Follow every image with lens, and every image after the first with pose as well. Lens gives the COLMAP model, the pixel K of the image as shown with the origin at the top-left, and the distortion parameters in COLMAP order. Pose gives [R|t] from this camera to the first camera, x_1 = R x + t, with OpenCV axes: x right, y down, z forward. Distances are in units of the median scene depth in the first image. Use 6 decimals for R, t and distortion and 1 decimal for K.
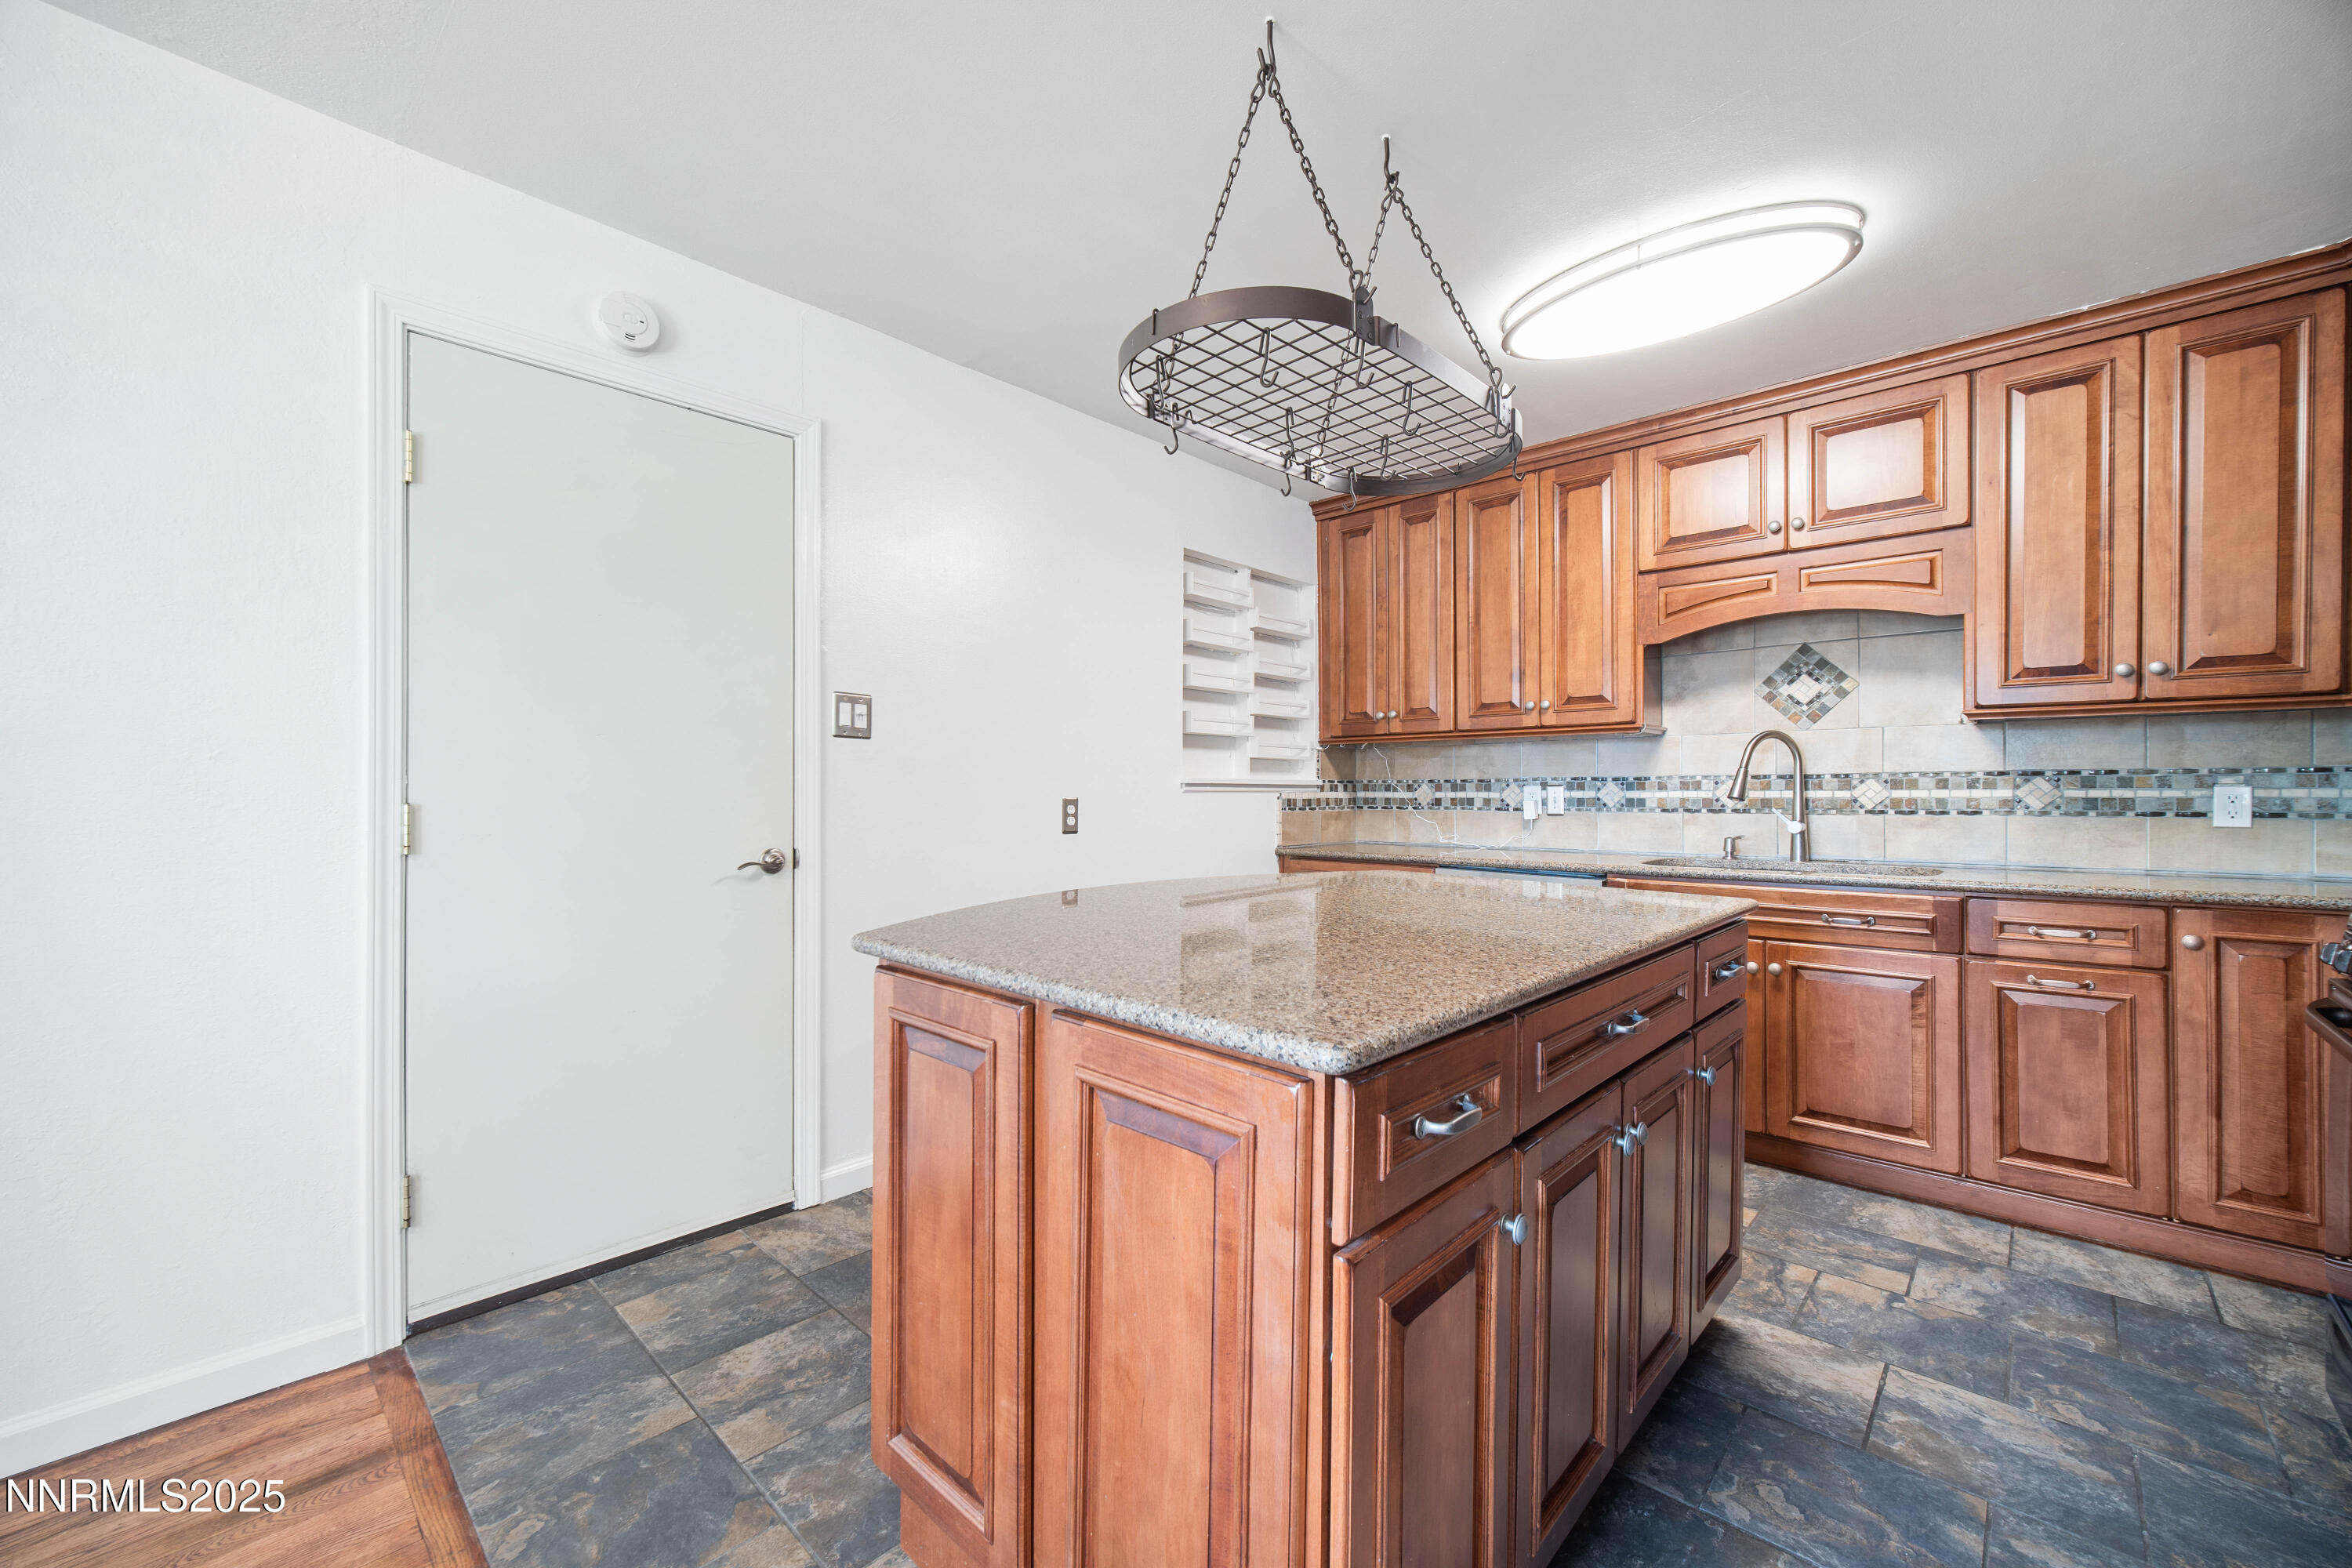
lens RADIAL K [[945.6, 0, 1144.7], [0, 945.6, 789.8], [0, 0, 1]] dist [-0.003722, 0.001436]
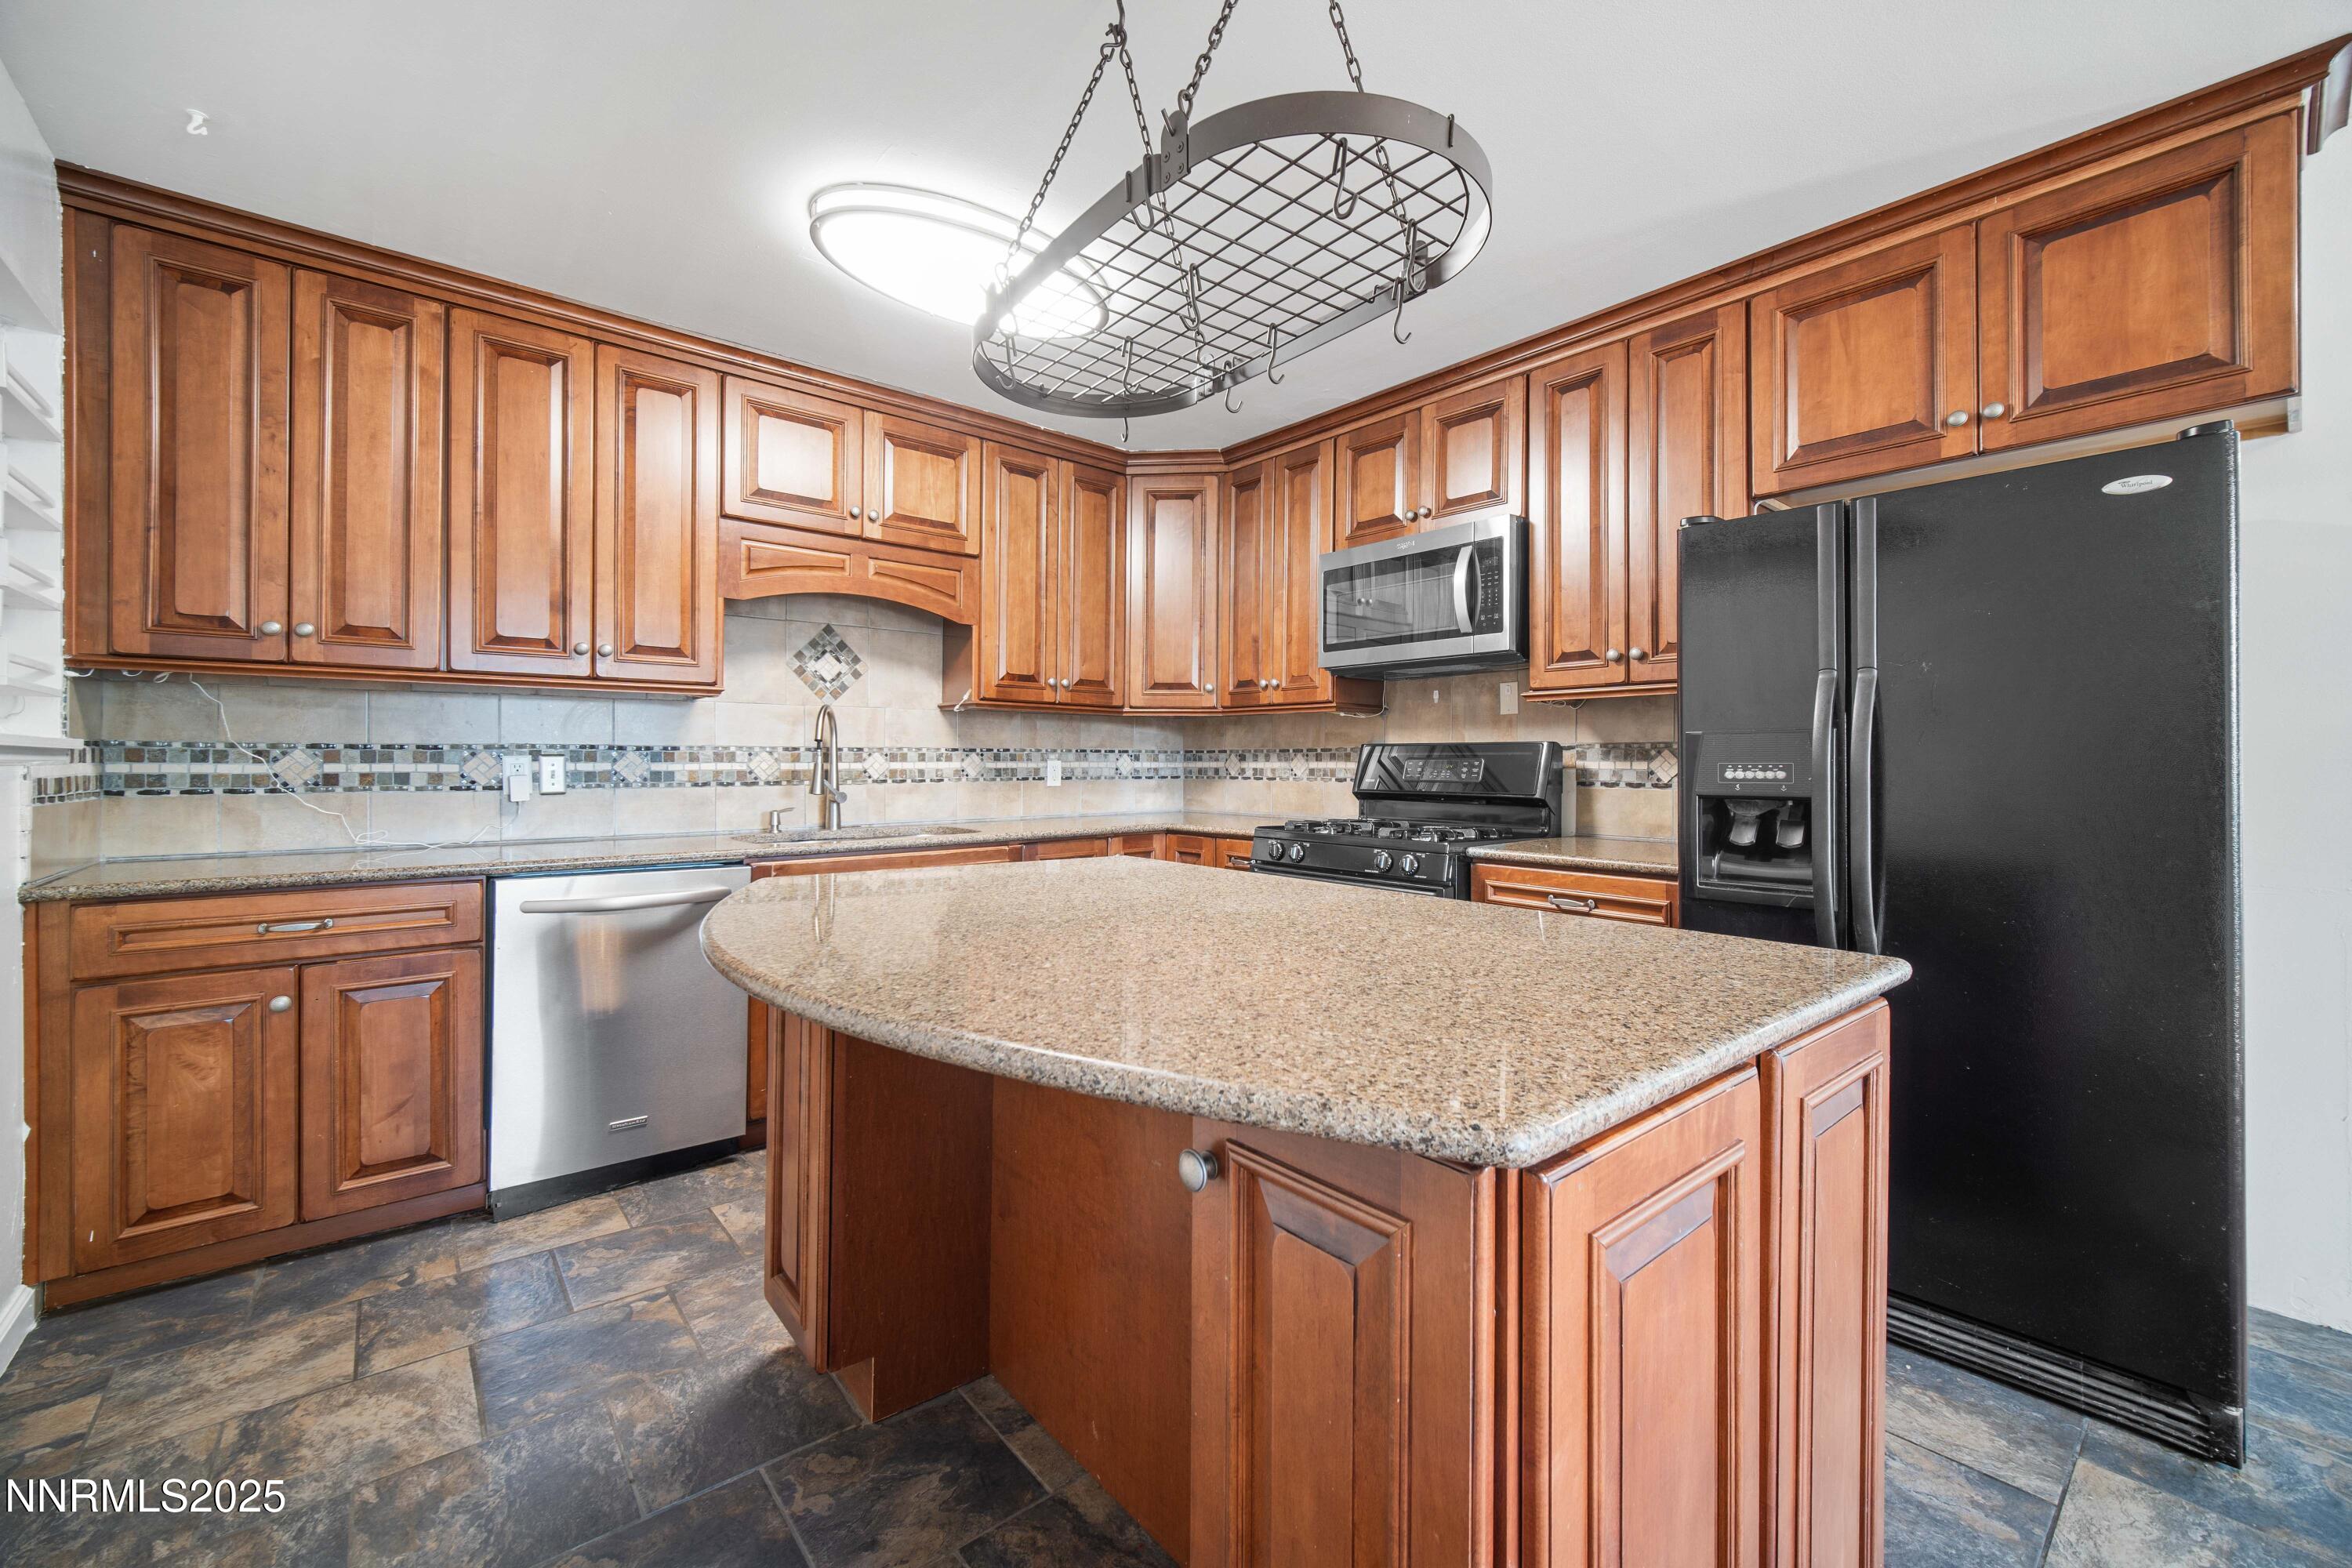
lens RADIAL K [[945.6, 0, 1184.3], [0, 945.6, 760.2], [0, 0, 1]] dist [-0.003722, 0.001436]
pose [[0.098660, 0.004654, 0.995110, -0.354999], [-0.002763, 0.999986, -0.004403, 0.001694], [-0.995117, -0.002315, 0.098671, 0.552577]]
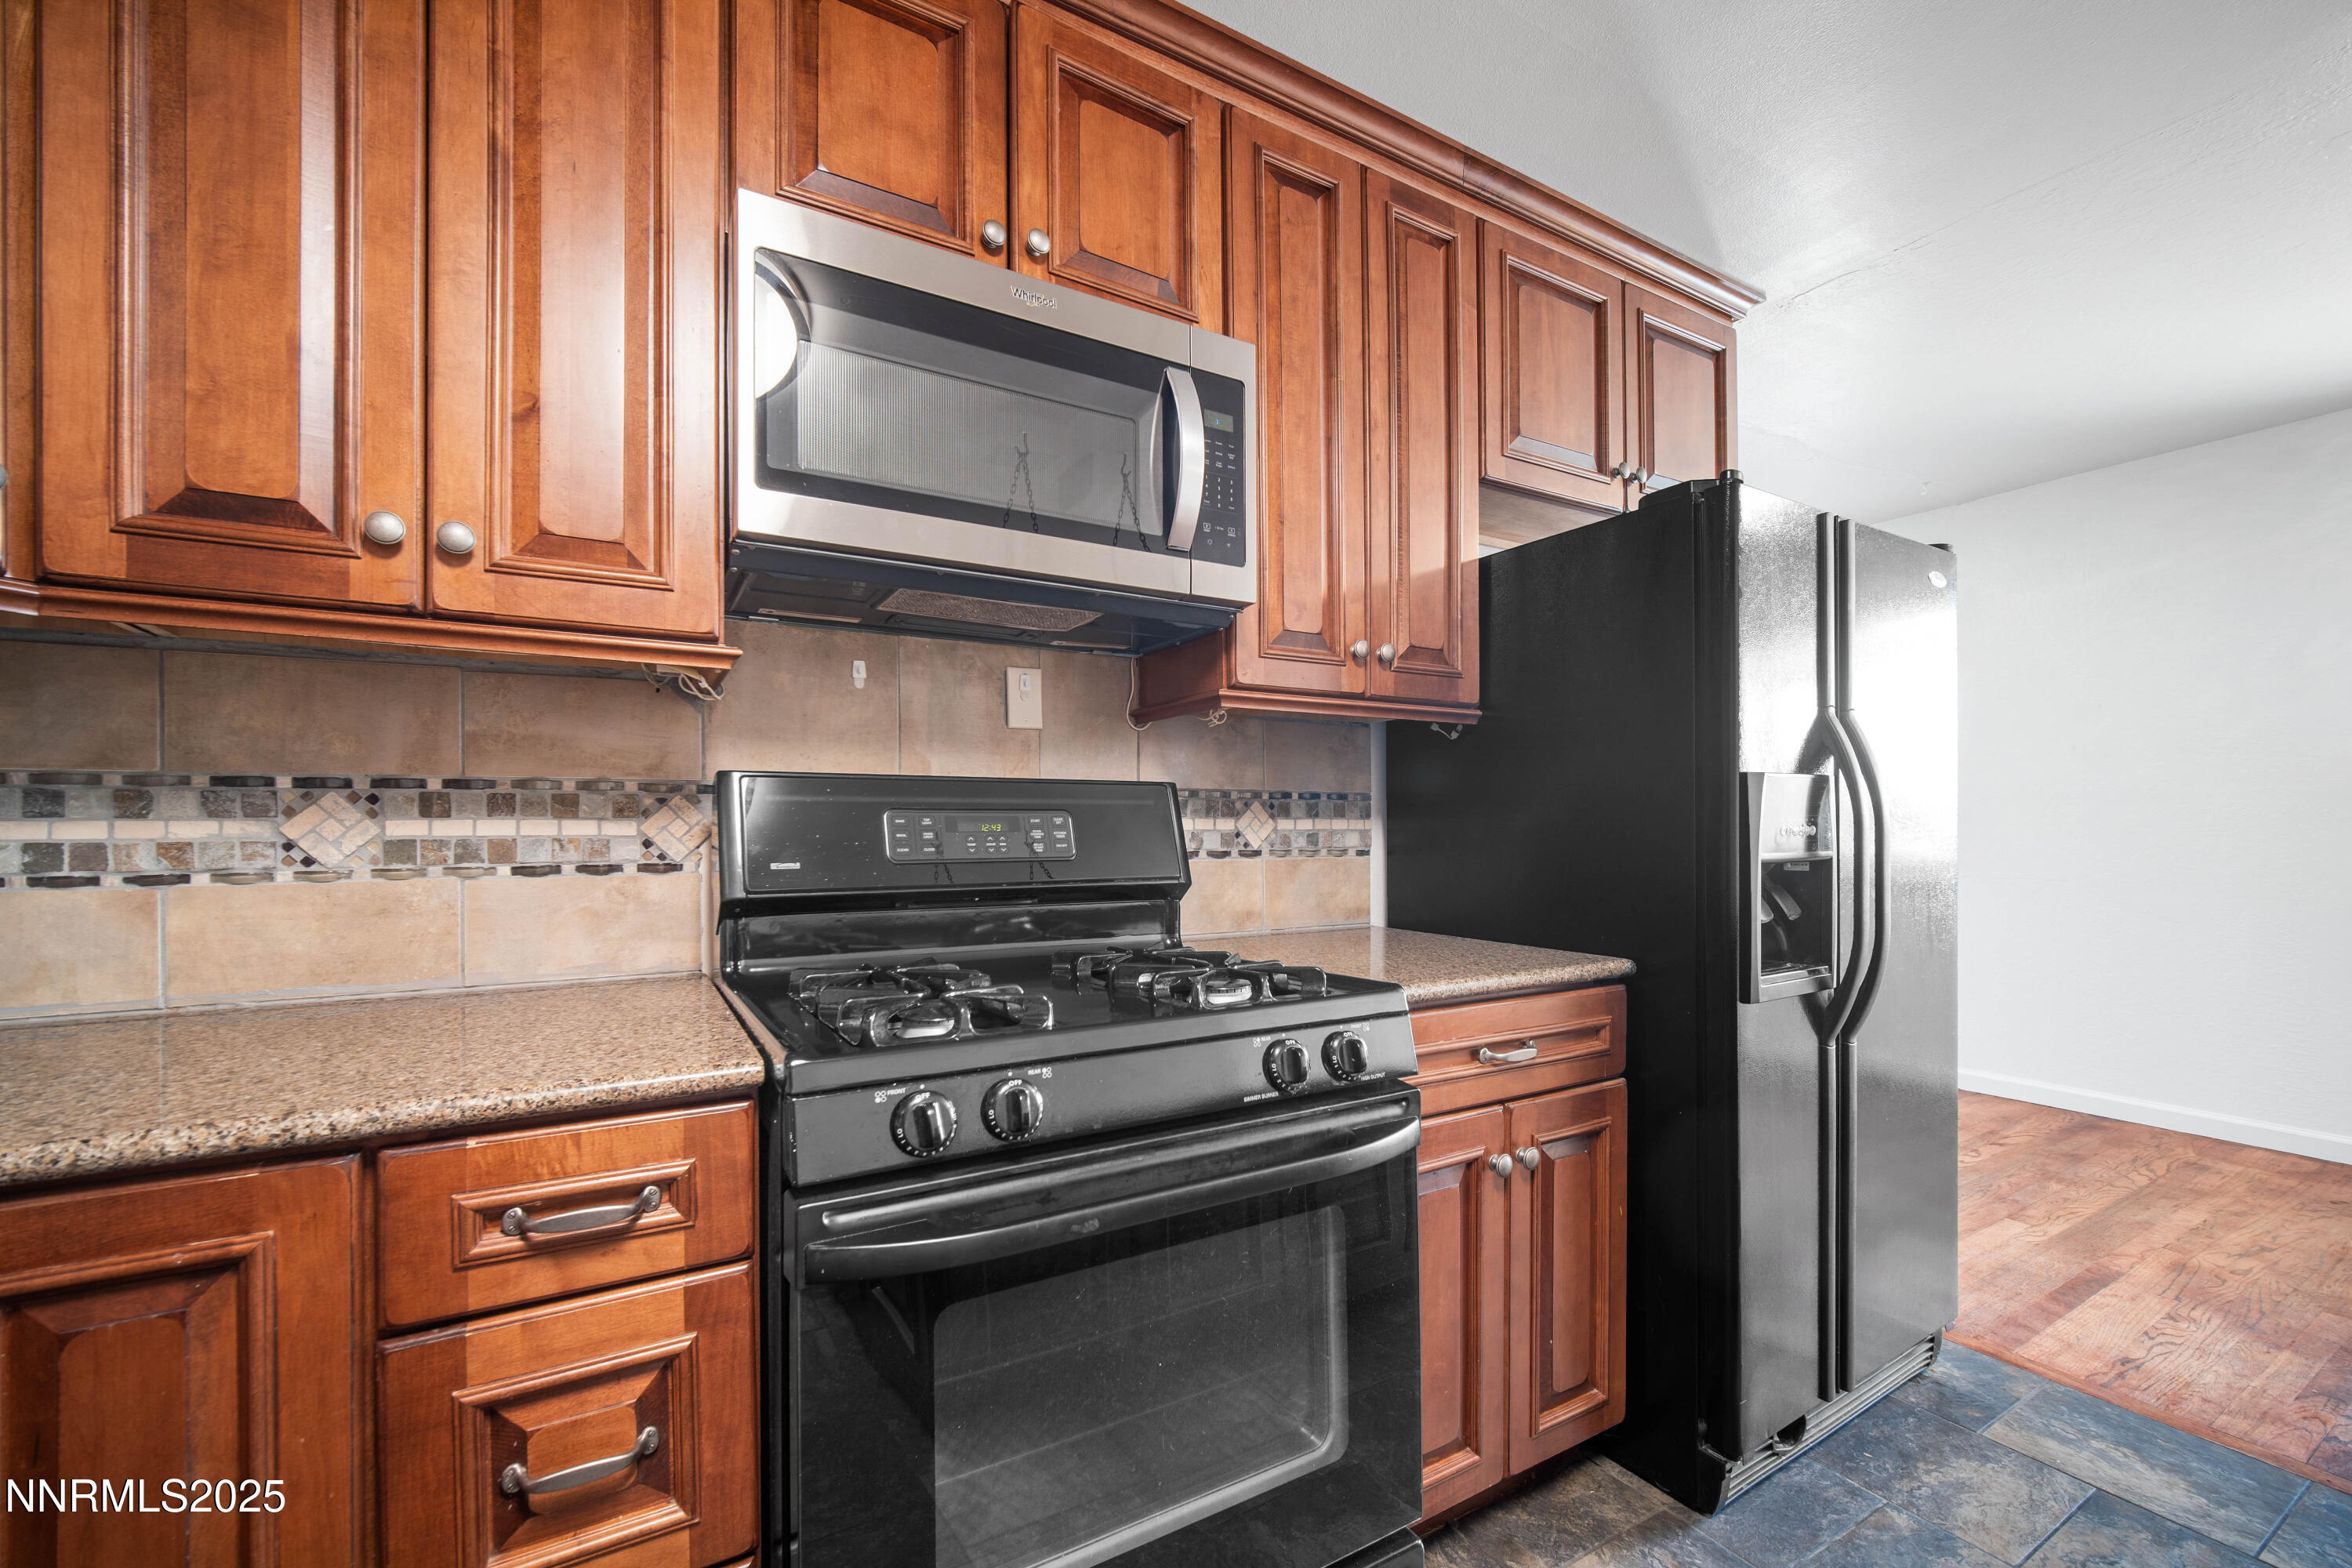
lens RADIAL K [[945.6, 0, 1138.6], [0, 945.6, 830.3], [0, 0, 1]] dist [-0.003722, 0.001436]
pose [[-0.957450, 0.007013, 0.288516, 0.550071], [0.007425, 0.999972, 0.000334, 0.005178], [-0.288505, 0.002462, -0.957475, 0.822031]]
